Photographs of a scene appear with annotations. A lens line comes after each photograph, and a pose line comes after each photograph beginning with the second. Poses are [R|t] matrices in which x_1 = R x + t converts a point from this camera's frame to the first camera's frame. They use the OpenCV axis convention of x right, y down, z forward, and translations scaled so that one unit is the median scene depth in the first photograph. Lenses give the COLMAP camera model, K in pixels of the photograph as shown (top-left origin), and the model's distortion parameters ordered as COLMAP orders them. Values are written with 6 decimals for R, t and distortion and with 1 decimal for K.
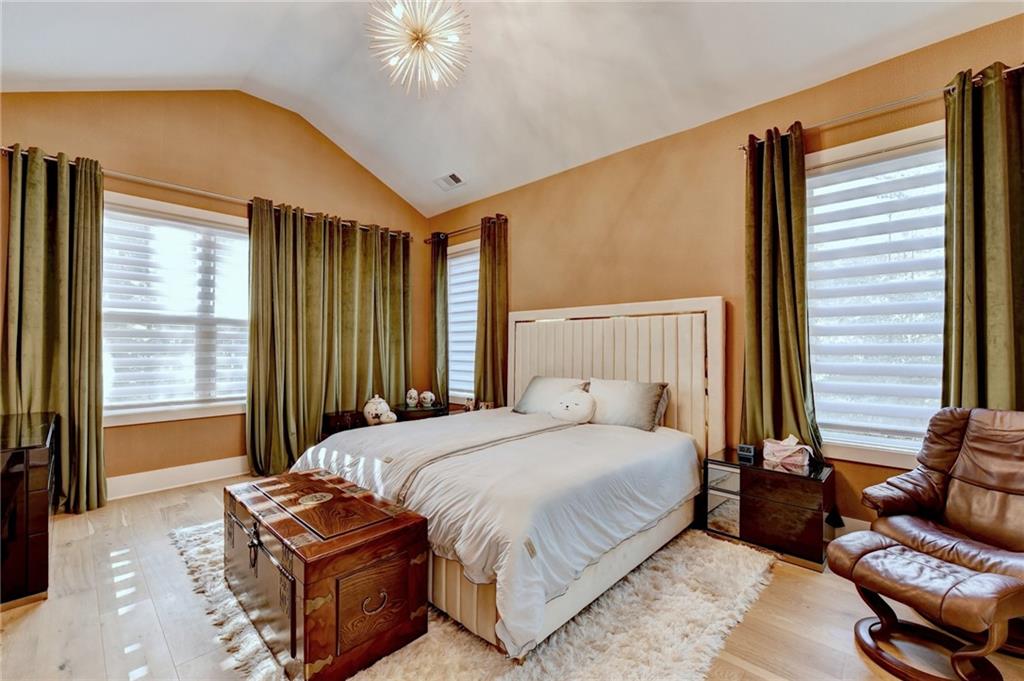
lens RADIAL K [[416.7, 0, 521.1], [0, 416.7, 342.0], [0, 0, 1]] dist [-0.000094, -0.000156]
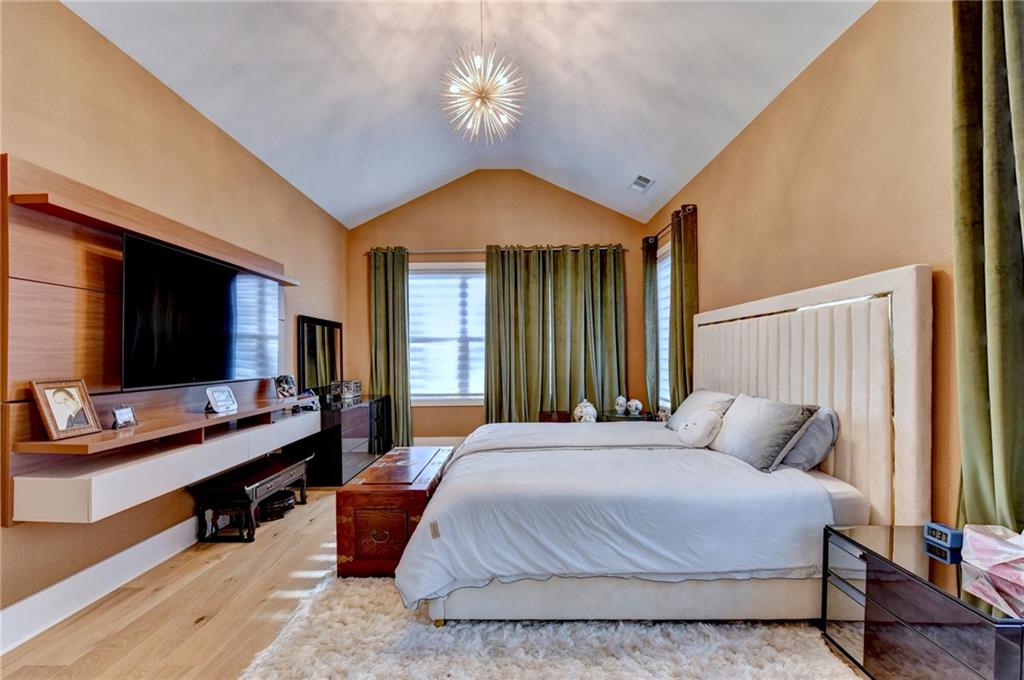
lens RADIAL K [[415.9, 0, 517.1], [0, 415.9, 357.6], [0, 0, 1]] dist [-0.003725, -0.000372]
pose [[0.681331, -0.006461, -0.731947, 0.399188], [0.021050, 0.999720, 0.010769, 0.001450], [0.731672, -0.022745, 0.681277, 0.148379]]
